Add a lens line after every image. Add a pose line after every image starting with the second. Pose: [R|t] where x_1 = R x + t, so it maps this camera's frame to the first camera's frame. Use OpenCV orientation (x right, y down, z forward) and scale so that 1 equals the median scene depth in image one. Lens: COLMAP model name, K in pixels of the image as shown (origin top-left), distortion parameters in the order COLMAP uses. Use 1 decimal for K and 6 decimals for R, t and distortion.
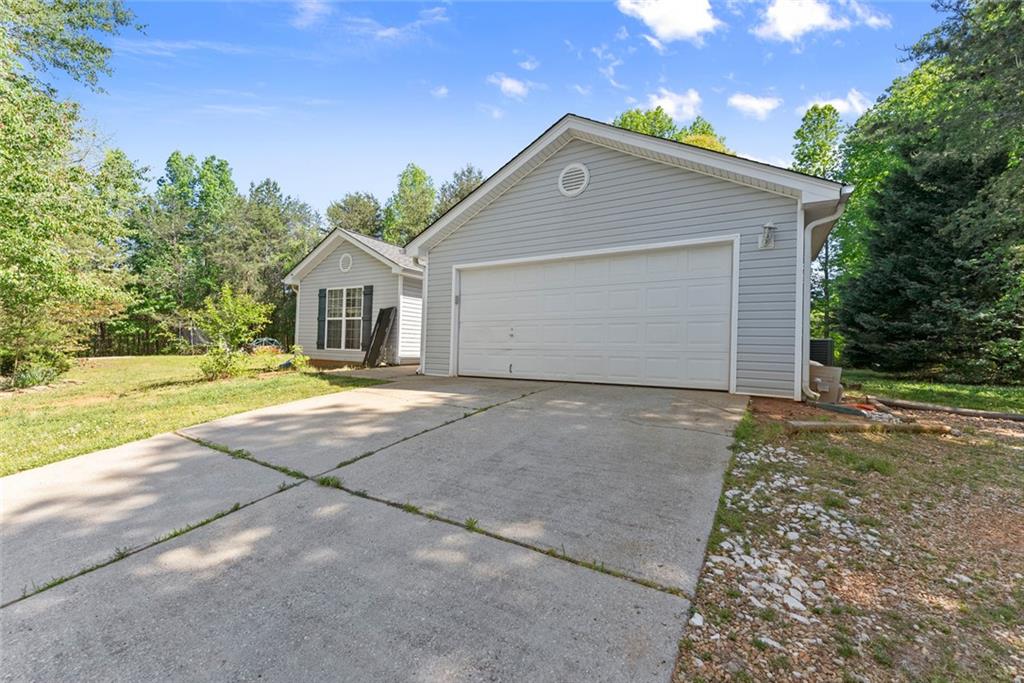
lens RADIAL K [[415.4, 0, 505.7], [0, 415.4, 334.3], [0, 0, 1]] dist [-0.001528, -0.000539]
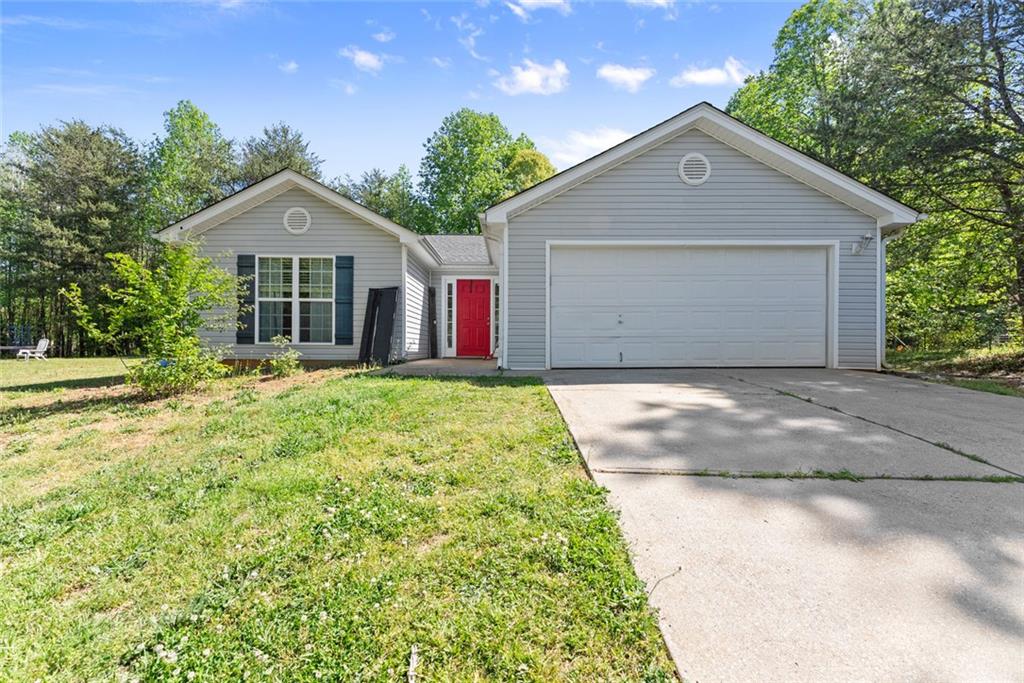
lens RADIAL K [[415.4, 0, 512.0], [0, 415.4, 339.5], [0, 0, 1]] dist [-0.001528, -0.000539]
pose [[0.858508, -0.007063, 0.512751, -0.451977], [-0.001603, 0.999863, 0.016456, 0.017828], [-0.512797, -0.014950, 0.858380, 0.212542]]
